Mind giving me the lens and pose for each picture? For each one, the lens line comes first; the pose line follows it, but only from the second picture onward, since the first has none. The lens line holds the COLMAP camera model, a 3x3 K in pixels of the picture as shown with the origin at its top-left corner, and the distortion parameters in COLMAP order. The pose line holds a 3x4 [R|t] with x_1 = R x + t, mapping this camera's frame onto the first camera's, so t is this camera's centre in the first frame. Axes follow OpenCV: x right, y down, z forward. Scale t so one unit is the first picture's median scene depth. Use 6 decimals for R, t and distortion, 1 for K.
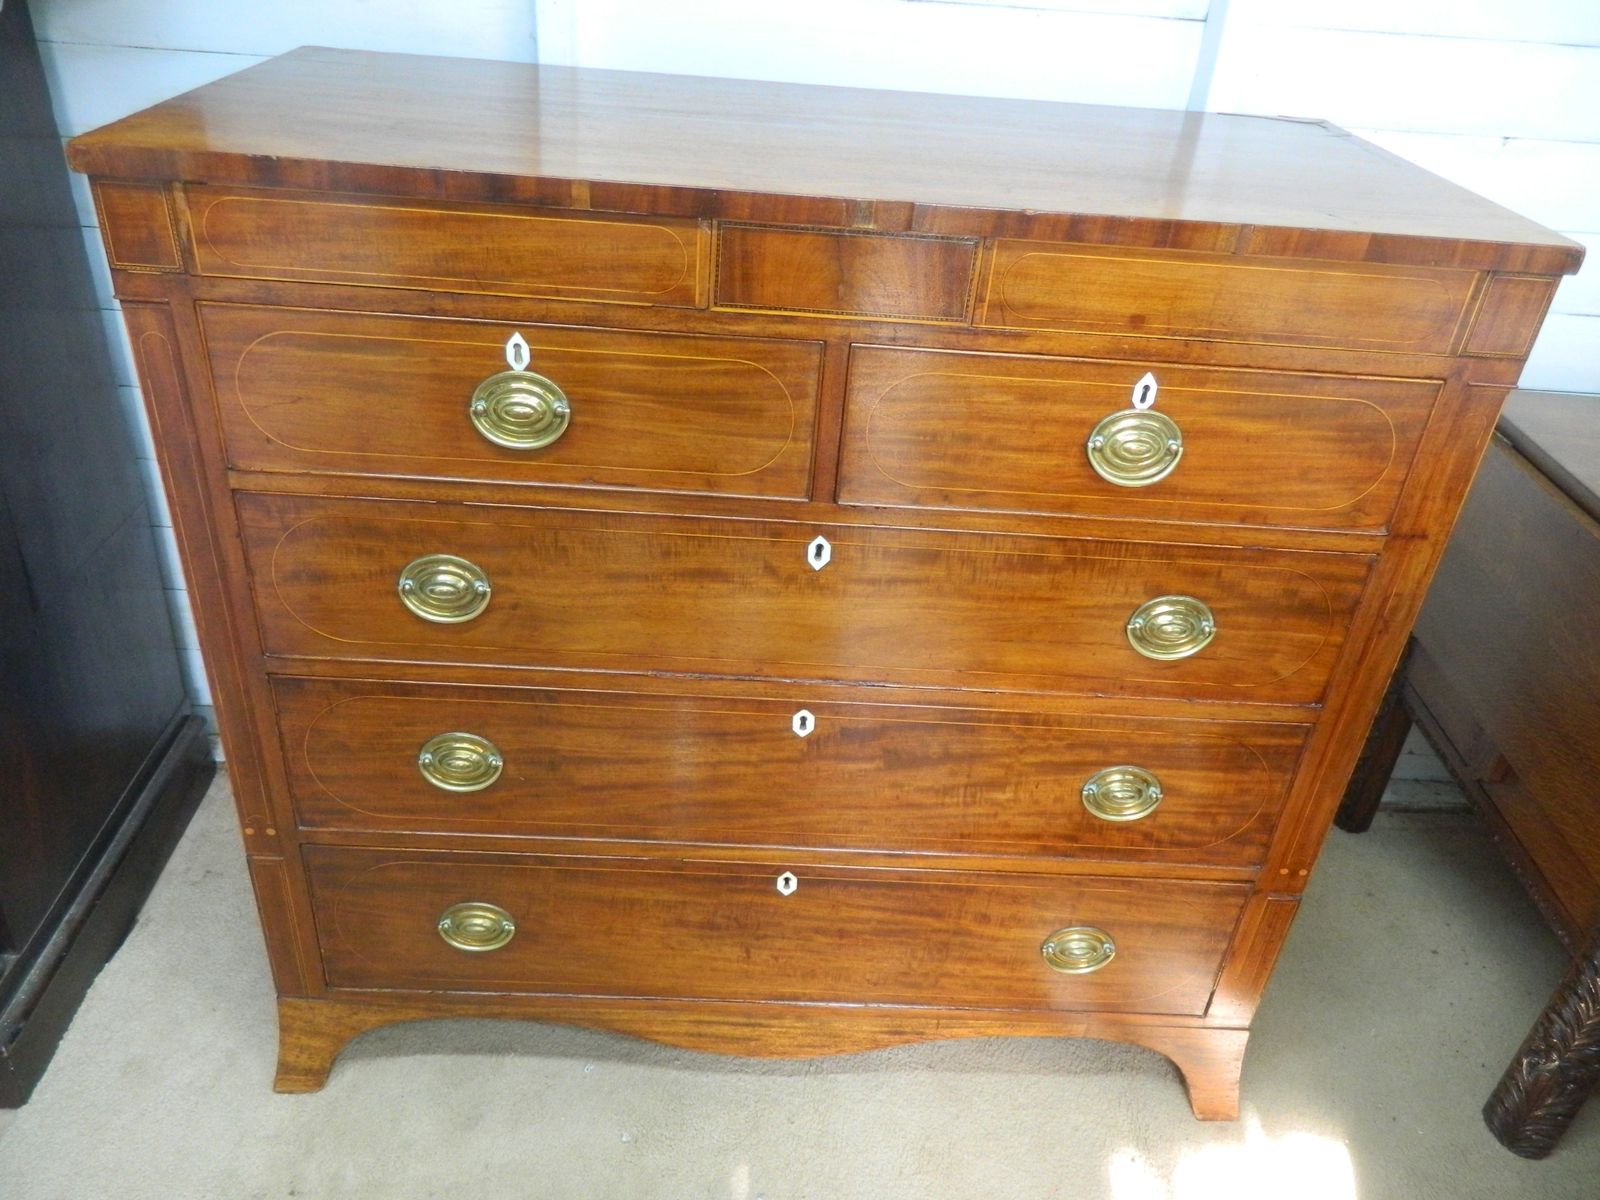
lens RADIAL K [[1228.5, 0, 800.6], [0, 1228.5, 597.7], [0, 0, 1]] dist [0.030320, -0.033056]
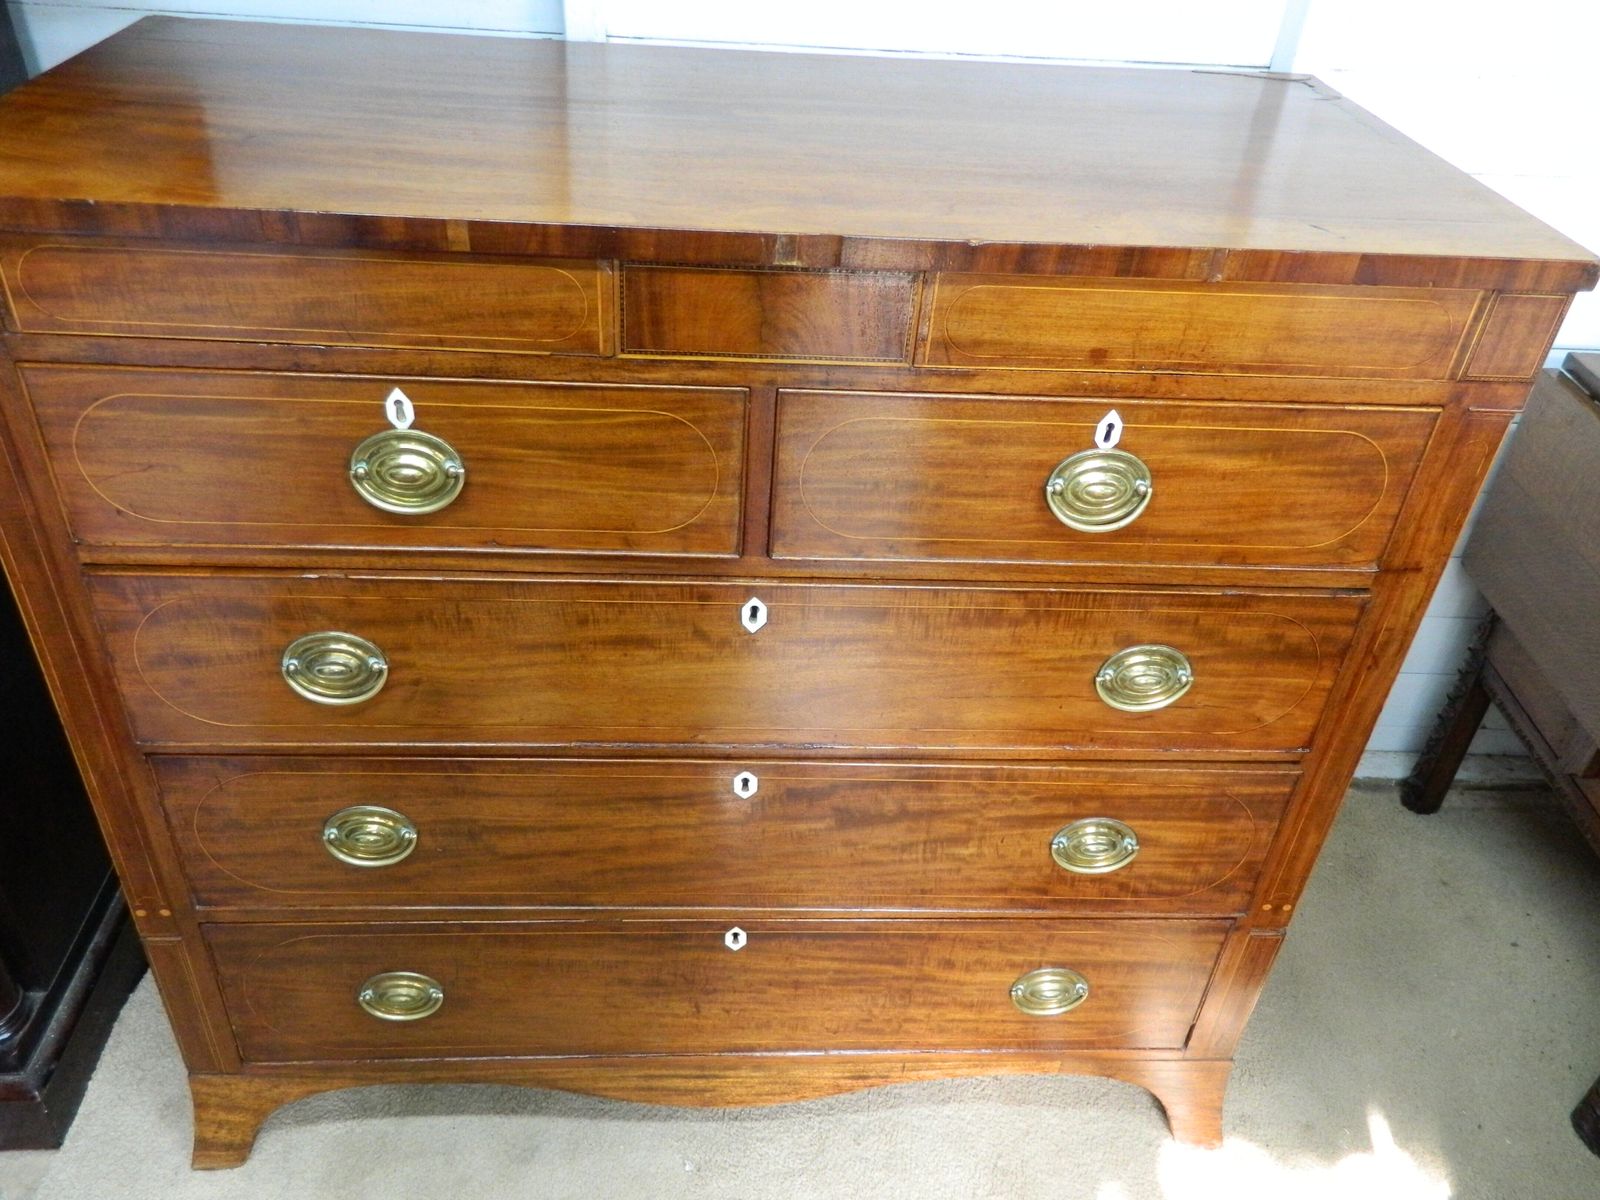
lens RADIAL K [[1276.5, 0, 800.5], [0, 1276.5, 601.6], [0, 0, 1]] dist [0.065673, -0.047056]
pose [[0.999291, -0.030670, 0.021828, 0.028980], [0.028978, 0.996835, 0.074031, -0.109822], [-0.024029, -0.073346, 0.997017, 0.060671]]
